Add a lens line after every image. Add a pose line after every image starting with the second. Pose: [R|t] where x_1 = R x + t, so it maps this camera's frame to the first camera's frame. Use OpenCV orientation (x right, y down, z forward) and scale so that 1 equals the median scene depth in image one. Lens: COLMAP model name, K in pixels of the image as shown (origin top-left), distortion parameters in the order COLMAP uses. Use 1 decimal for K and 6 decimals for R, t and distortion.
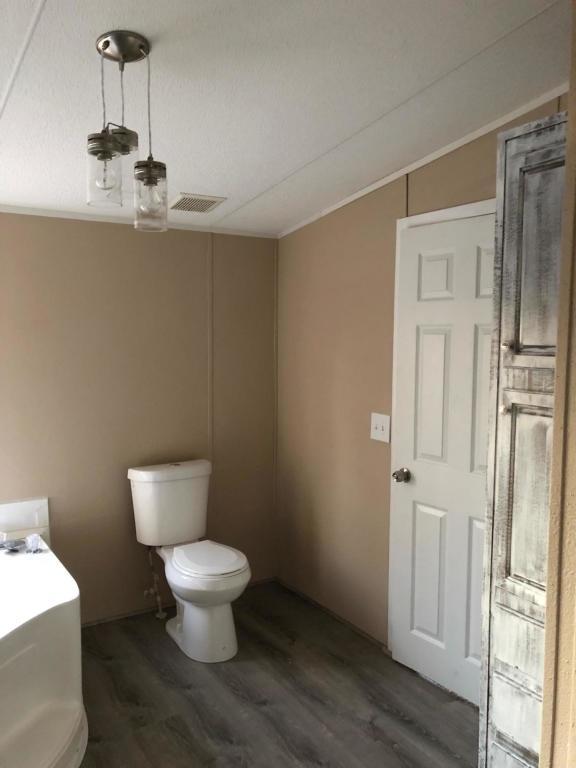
lens RADIAL K [[629.6, 0, 279.7], [0, 629.6, 375.9], [0, 0, 1]] dist [0.018366, -0.014679]
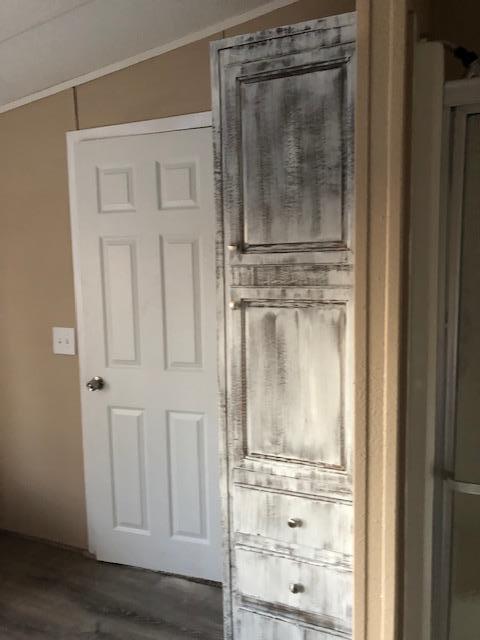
lens RADIAL K [[524.6, 0, 233.1], [0, 524.6, 313.2], [0, 0, 1]] dist [0.018366, -0.014679]
pose [[0.820202, -0.081262, 0.566273, -0.151398], [0.063750, 0.996678, 0.050689, 0.021429], [-0.568511, -0.005475, 0.822657, 0.258455]]
